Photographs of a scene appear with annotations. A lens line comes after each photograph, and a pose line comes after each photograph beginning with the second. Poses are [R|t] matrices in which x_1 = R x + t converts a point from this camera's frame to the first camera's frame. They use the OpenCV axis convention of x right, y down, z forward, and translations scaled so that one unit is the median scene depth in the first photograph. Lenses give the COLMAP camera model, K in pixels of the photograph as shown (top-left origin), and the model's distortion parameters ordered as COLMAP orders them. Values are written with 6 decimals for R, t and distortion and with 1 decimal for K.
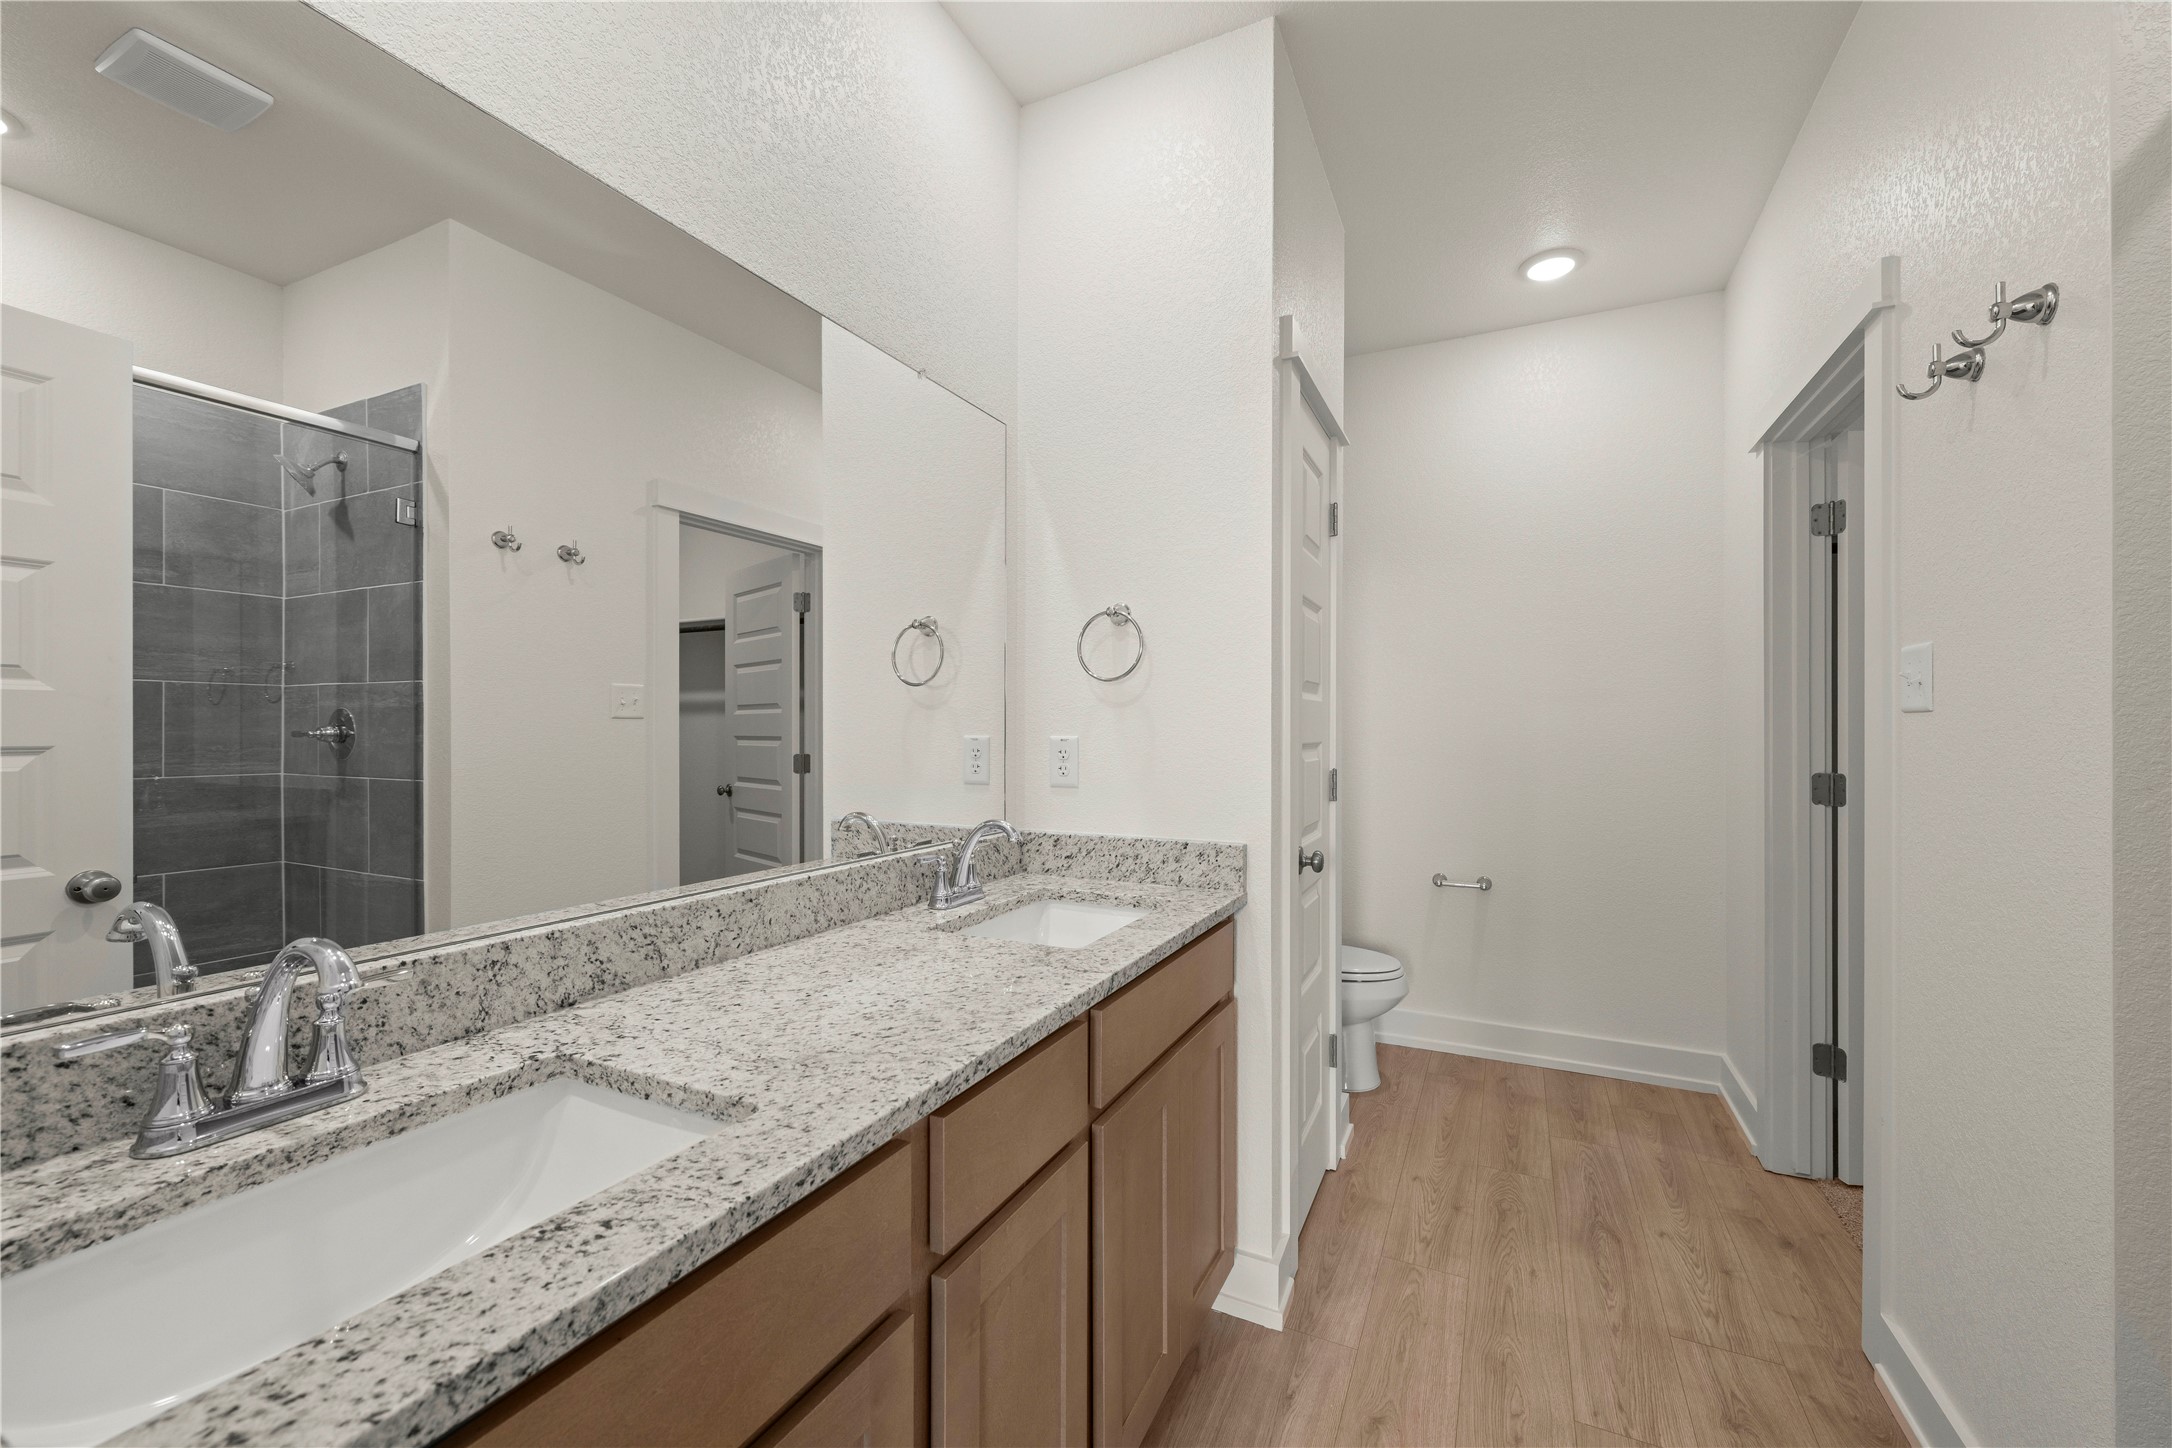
lens RADIAL K [[850.6, 0, 1097.1], [0, 850.6, 730.2], [0, 0, 1]] dist [0.000224, -0.000300]
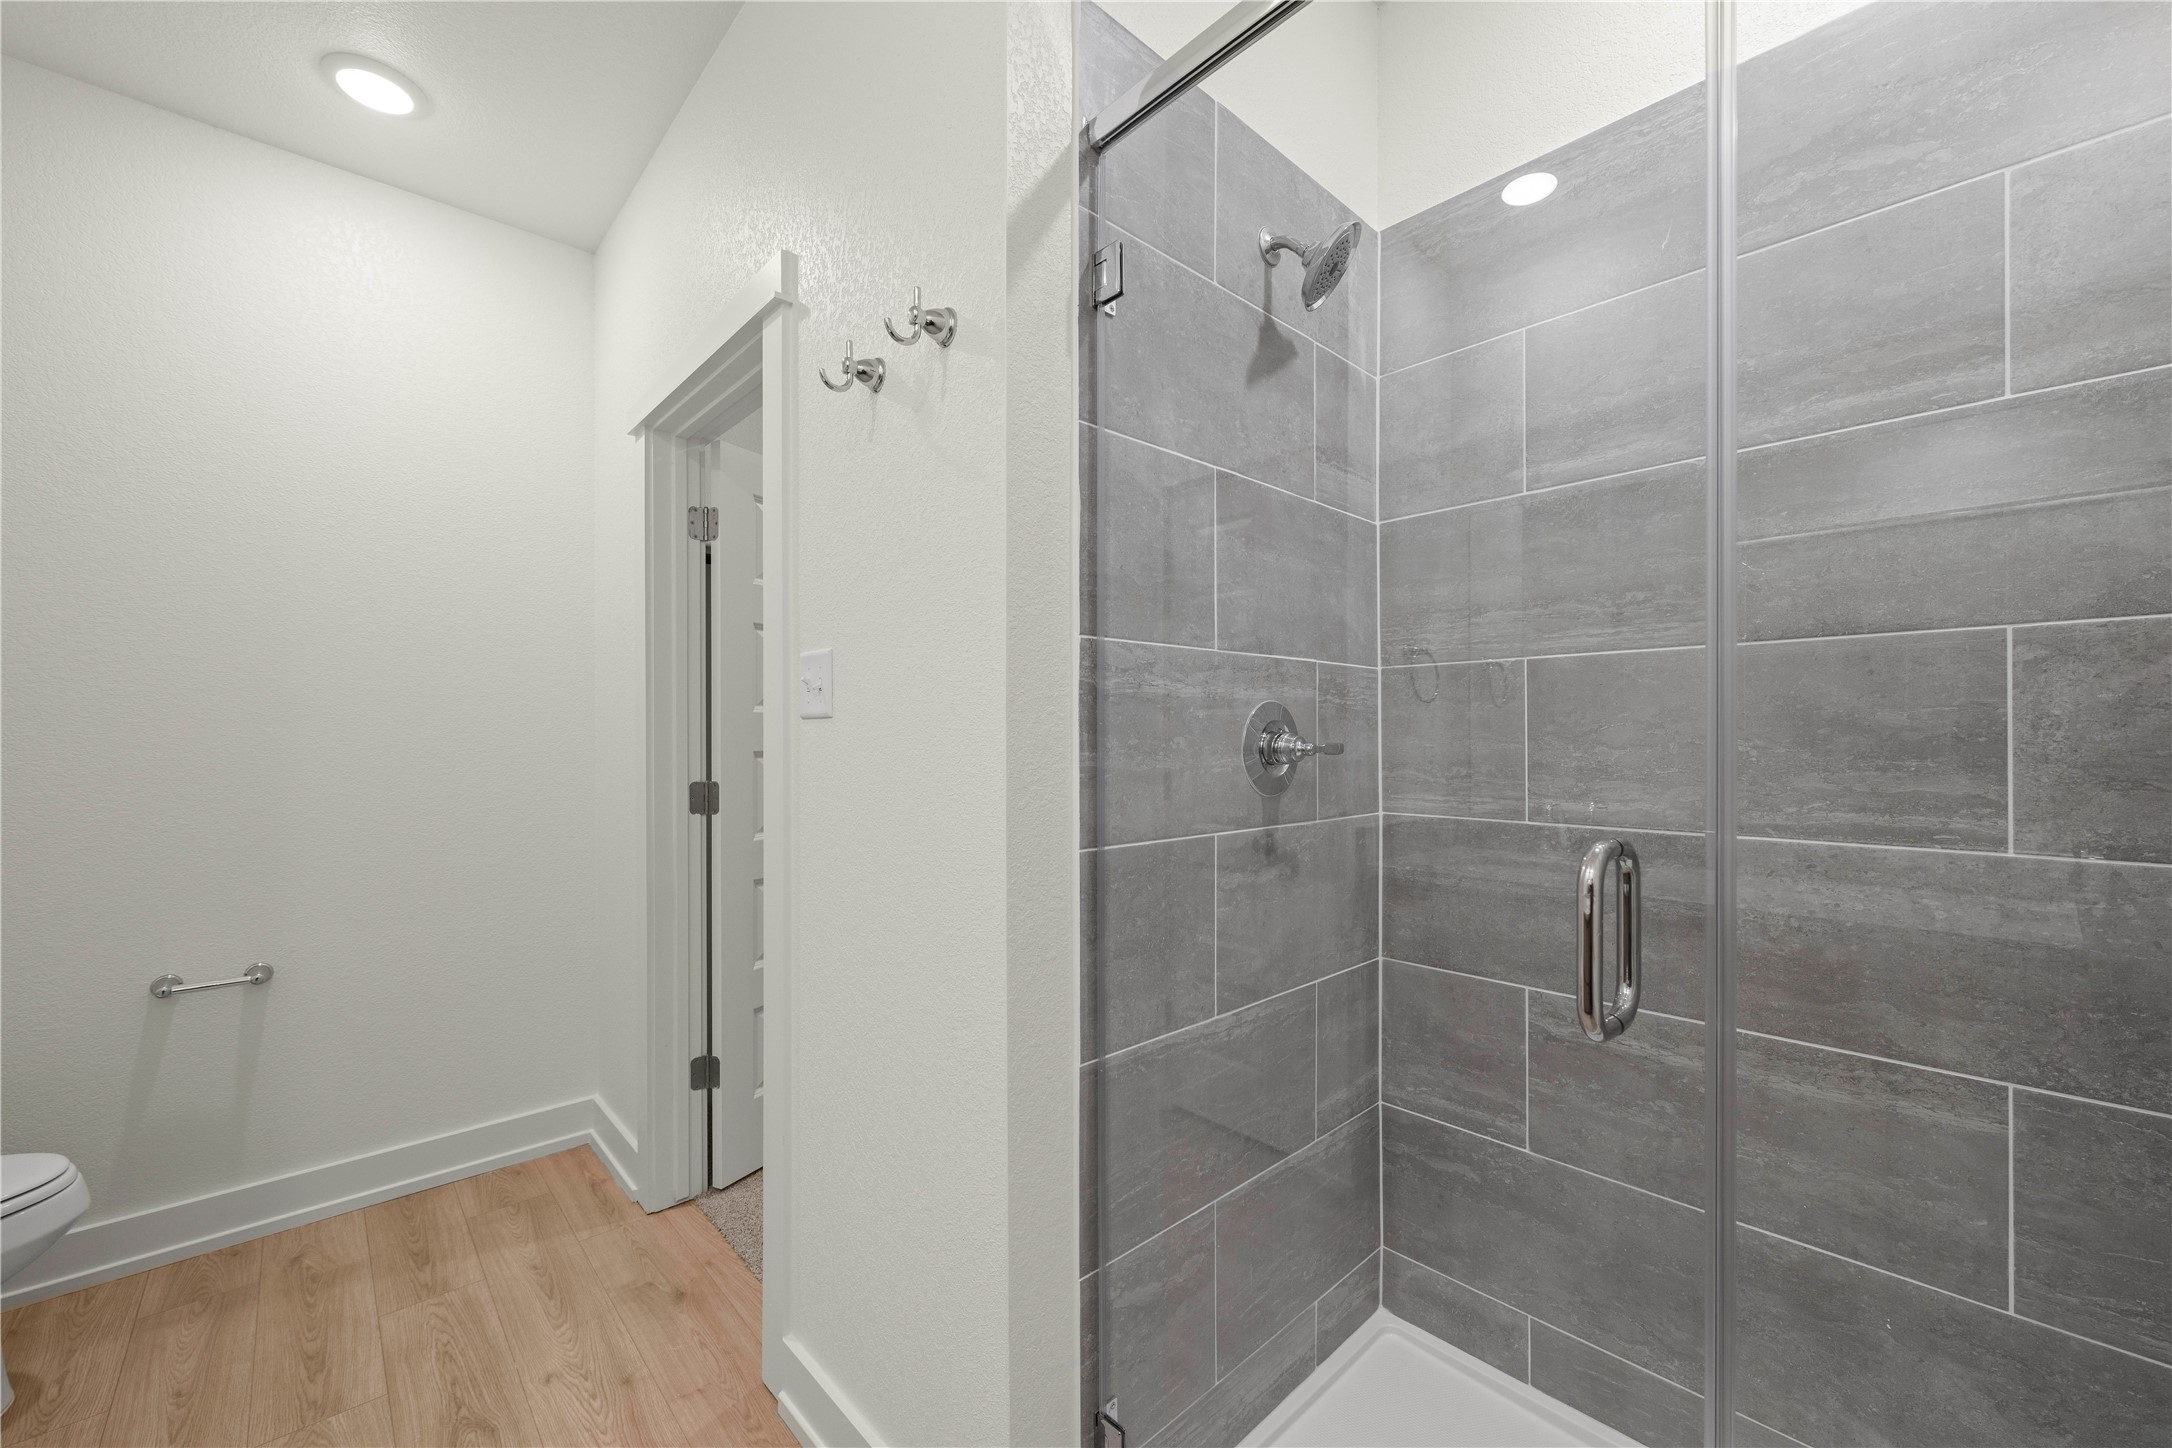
lens RADIAL K [[850.6, 0, 1097.1], [0, 850.6, 730.2], [0, 0, 1]] dist [0.000224, -0.000300]
pose [[0.356779, 0.002796, 0.934185, 0.100784], [0.008469, 0.999945, -0.006227, 0.001016], [-0.934150, 0.010133, 0.356736, 0.222694]]
